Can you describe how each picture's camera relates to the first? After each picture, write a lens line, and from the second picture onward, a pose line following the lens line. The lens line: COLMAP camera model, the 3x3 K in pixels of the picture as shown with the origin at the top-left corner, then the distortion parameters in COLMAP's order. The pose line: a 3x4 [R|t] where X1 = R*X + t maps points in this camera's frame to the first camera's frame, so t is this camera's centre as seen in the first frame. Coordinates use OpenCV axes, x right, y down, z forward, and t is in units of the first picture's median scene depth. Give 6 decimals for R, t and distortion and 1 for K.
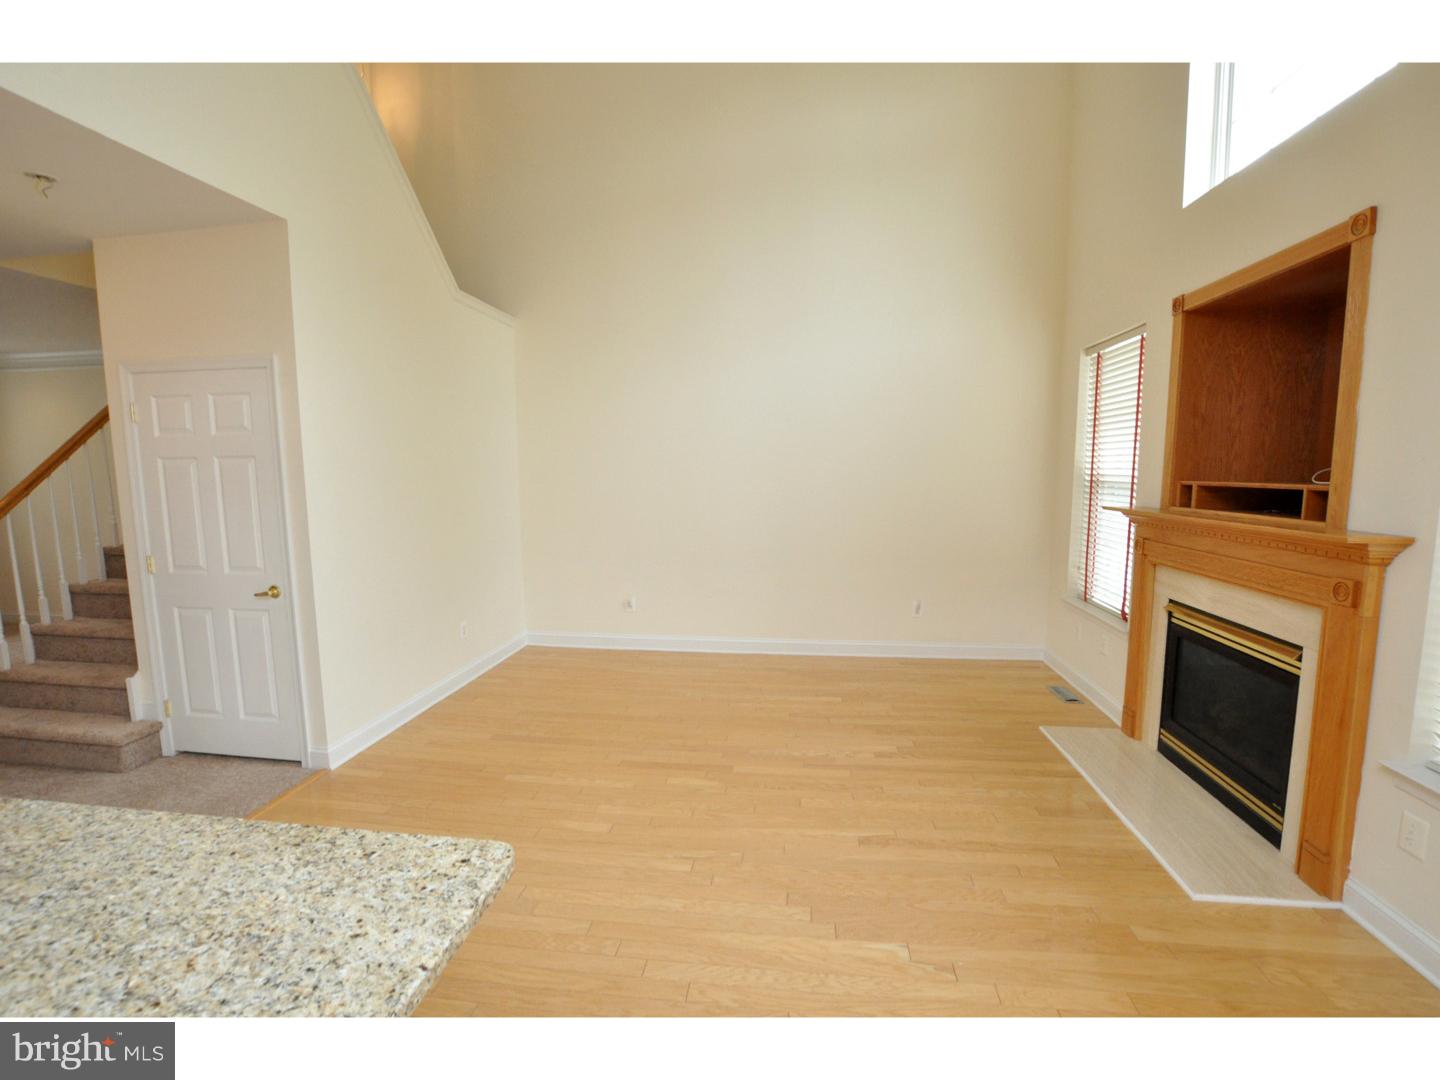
lens RADIAL K [[632.6, 0, 727.5], [0, 632.6, 542.5], [0, 0, 1]] dist [-0.018874, 0.000535]
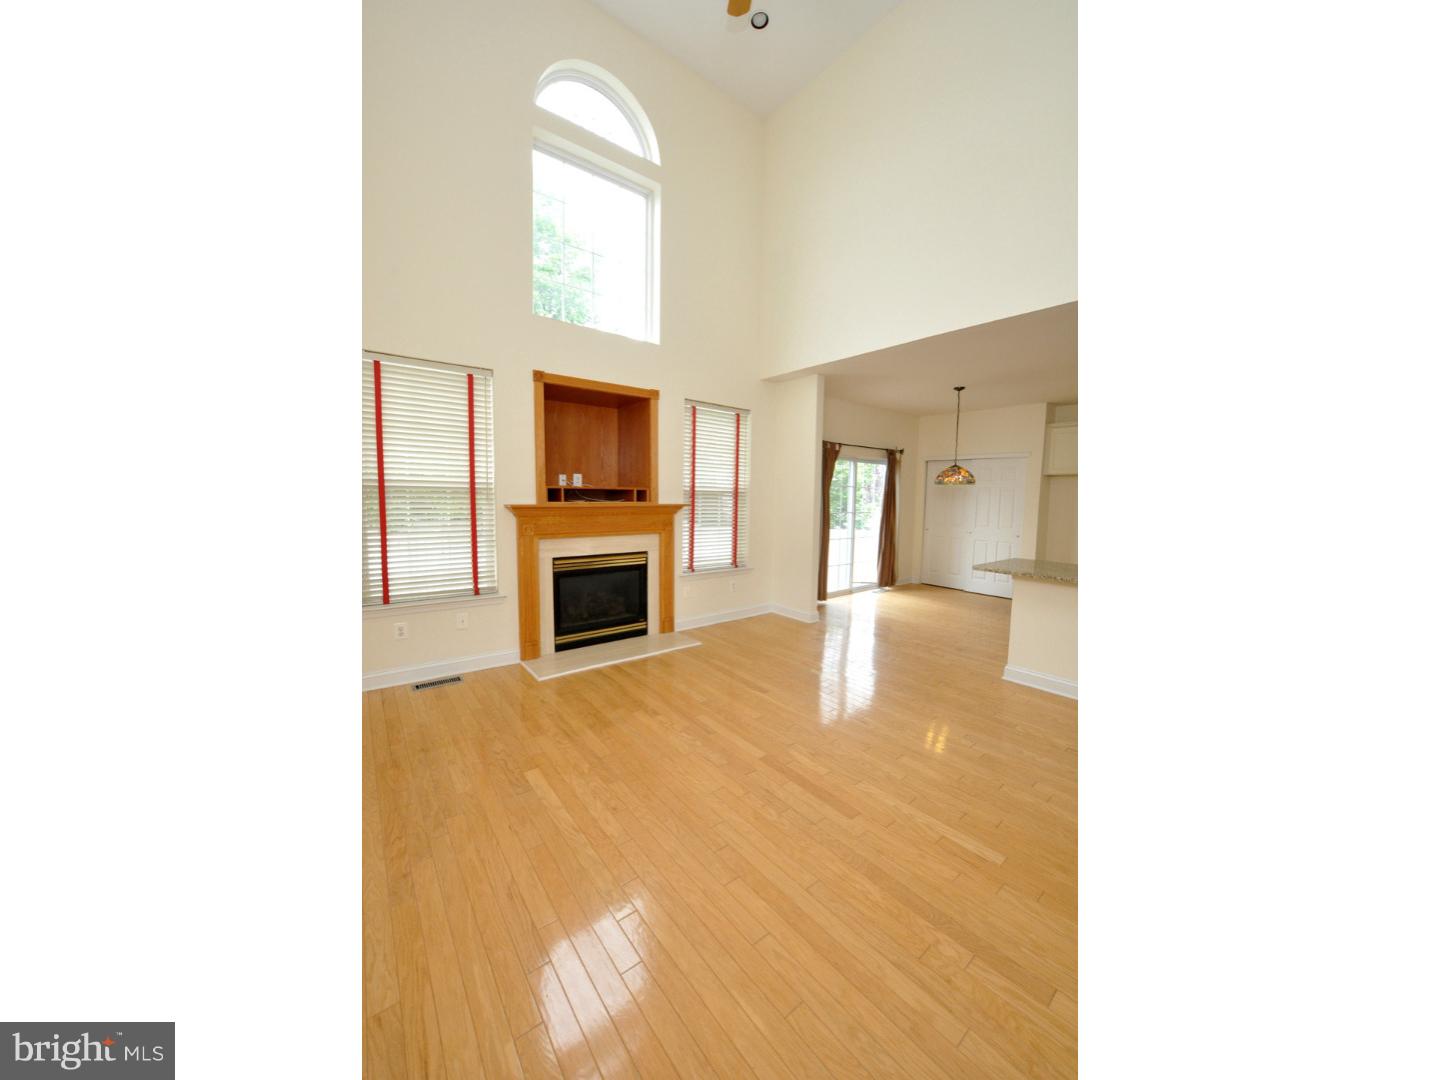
lens RADIAL K [[471.8, 0, 720.0], [0, 471.8, 540.0], [0, 0, 1]] dist [-0.024636, 0.000027]
pose [[-0.710911, -0.072530, 0.699532, -0.487120], [0.071131, 0.982152, 0.174121, -0.146399], [-0.699675, 0.173543, -0.693064, 1.609798]]
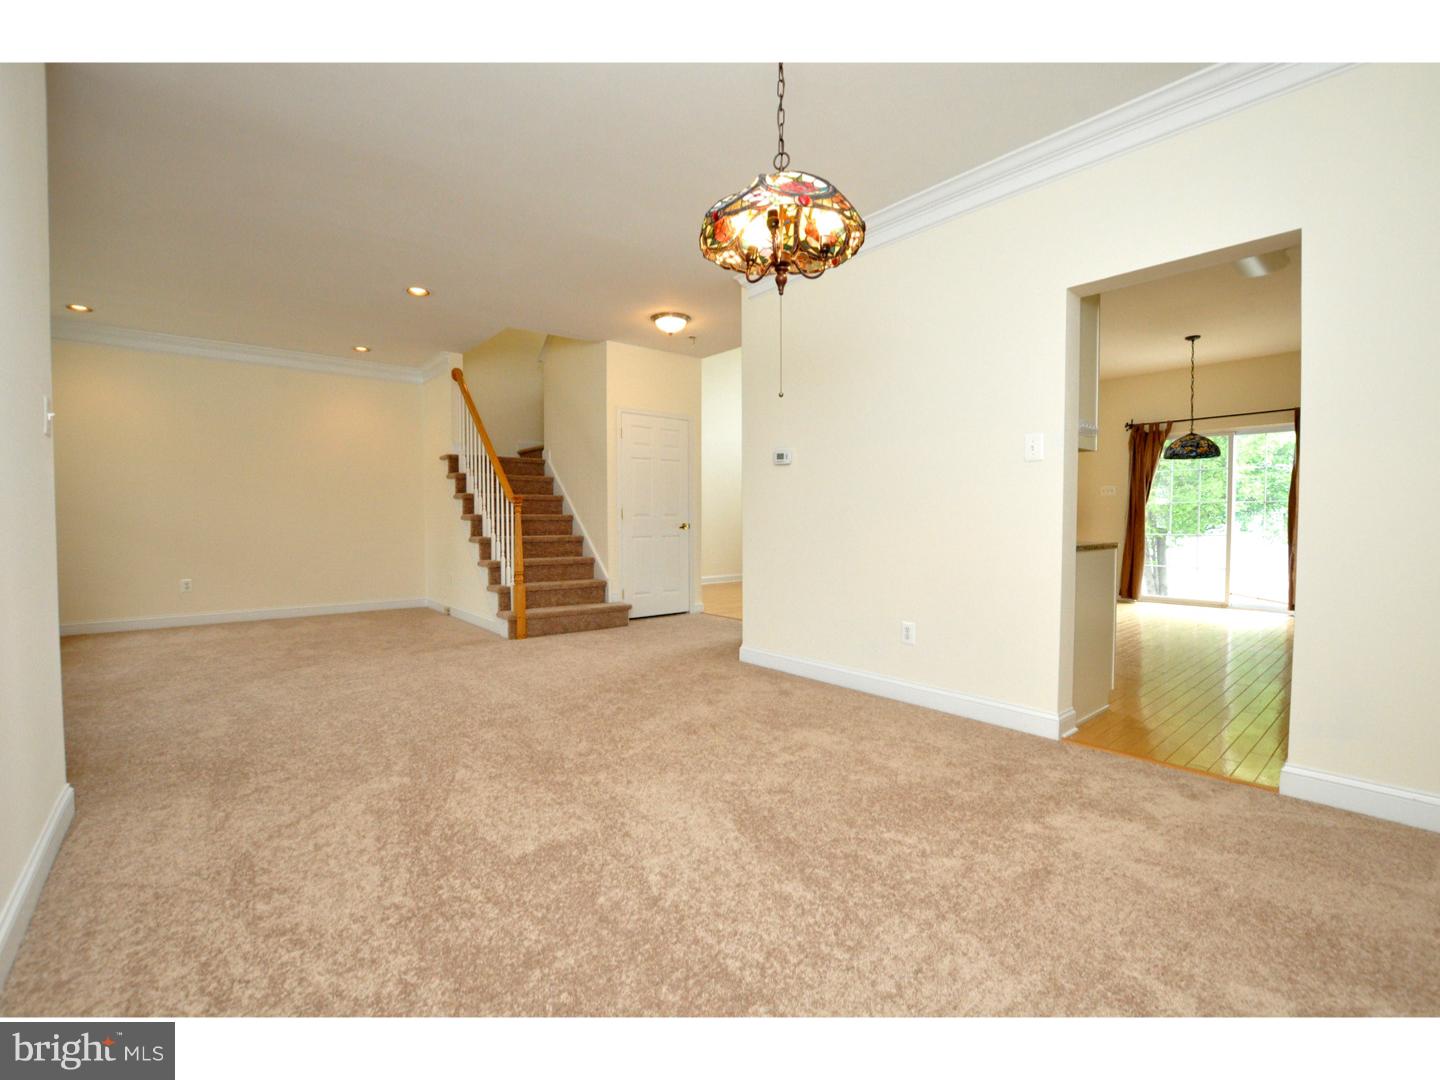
lens RADIAL K [[631.5, 0, 723.0], [0, 631.5, 544.7], [0, 0, 1]] dist [-0.024432, 0.000145]
pose [[0.674919, -0.028818, 0.737329, -2.233248], [0.088112, 0.995235, -0.041756, 0.237760], [-0.732612, 0.093150, 0.674242, -0.508803]]
